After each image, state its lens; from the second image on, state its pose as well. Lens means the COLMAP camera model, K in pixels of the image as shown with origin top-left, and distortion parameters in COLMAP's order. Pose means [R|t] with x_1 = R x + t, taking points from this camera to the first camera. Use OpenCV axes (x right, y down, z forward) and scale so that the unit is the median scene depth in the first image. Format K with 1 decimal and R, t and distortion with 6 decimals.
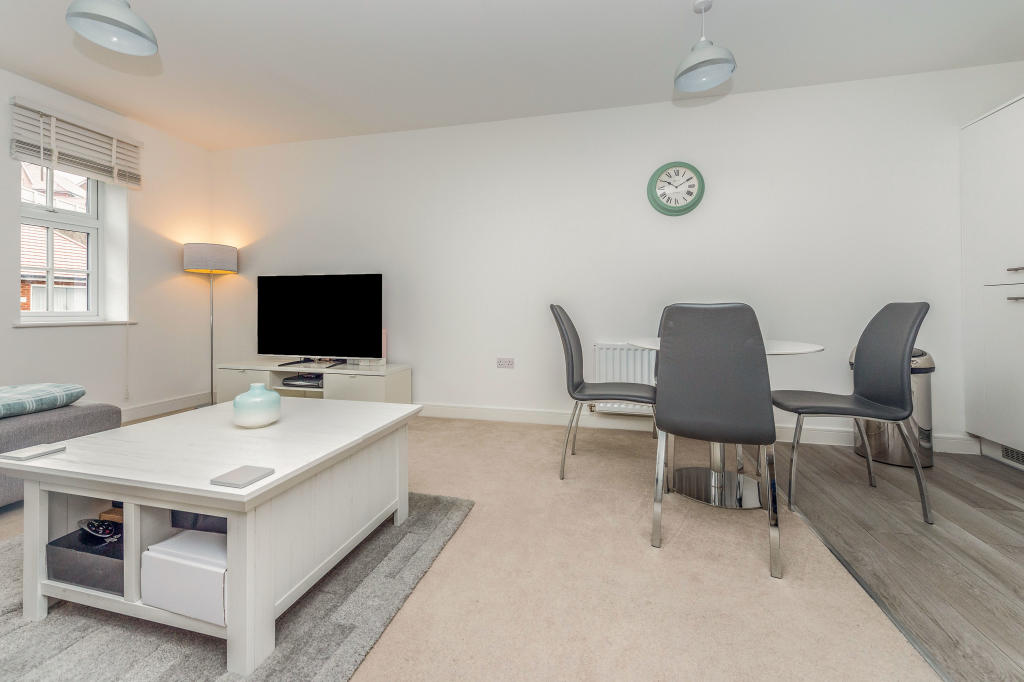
lens RADIAL K [[412.9, 0, 512.2], [0, 412.9, 305.3], [0, 0, 1]] dist [0.006644, -0.003263]
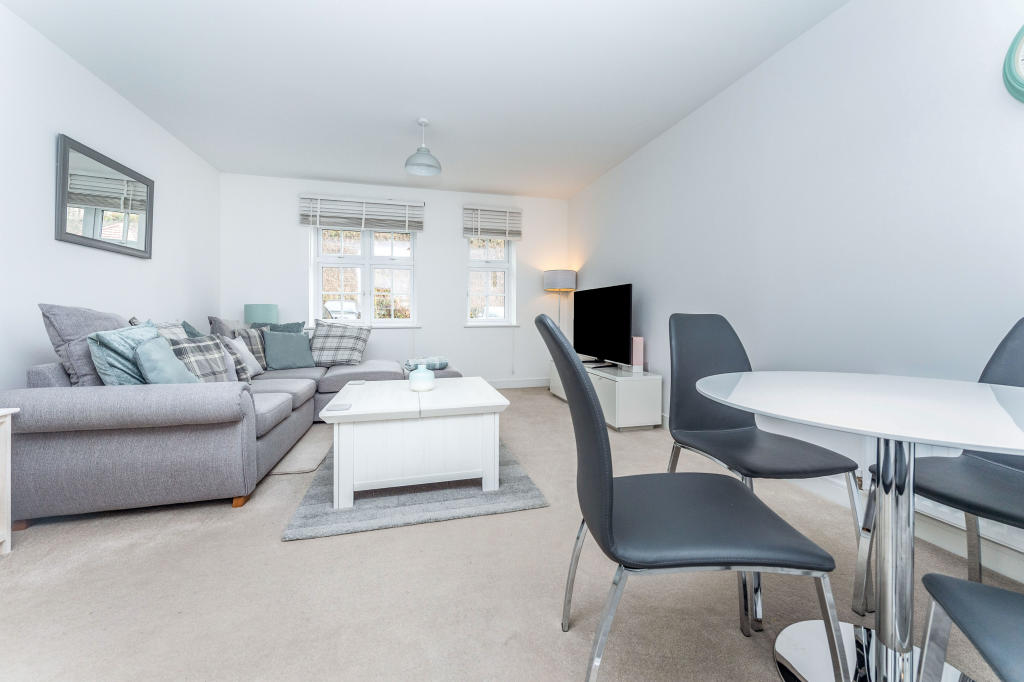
lens RADIAL K [[412.9, 0, 516.0], [0, 412.9, 309.5], [0, 0, 1]] dist [0.006644, -0.003263]
pose [[0.479818, -0.017931, -0.877185, 0.463768], [0.012940, 0.999827, -0.013360, -0.000577], [0.877273, -0.004940, 0.479967, 0.257021]]
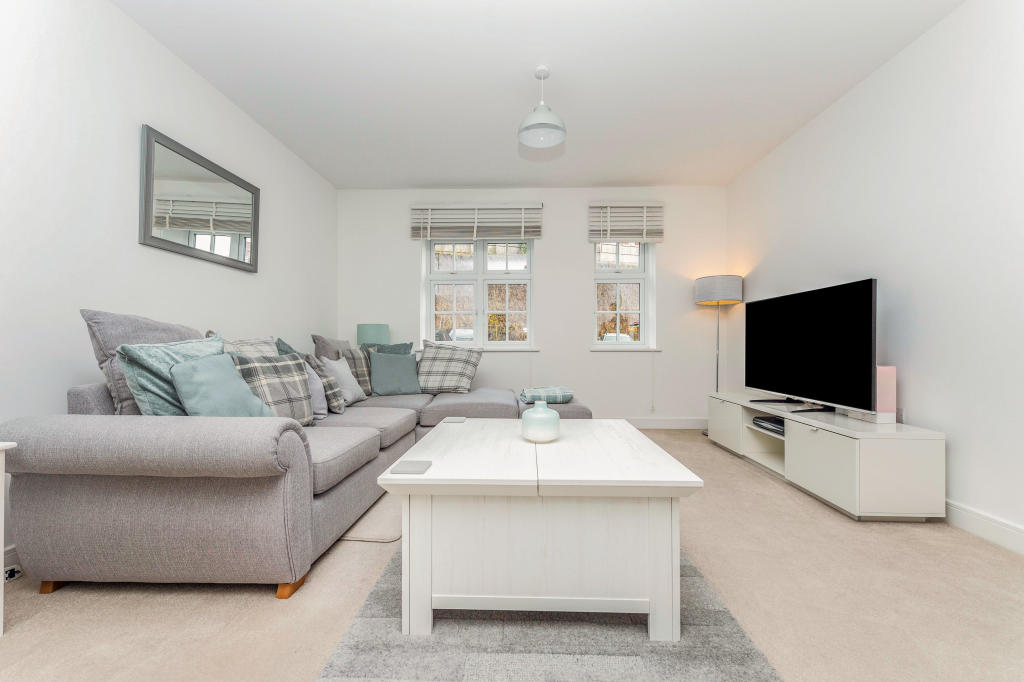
lens RADIAL K [[412.9, 0, 515.1], [0, 412.9, 330.6], [0, 0, 1]] dist [0.006644, -0.003263]
pose [[0.215288, -0.033811, -0.975965, 0.194152], [0.009567, 0.999426, -0.032513, 0.019697], [0.976504, -0.002338, 0.215488, 0.331881]]
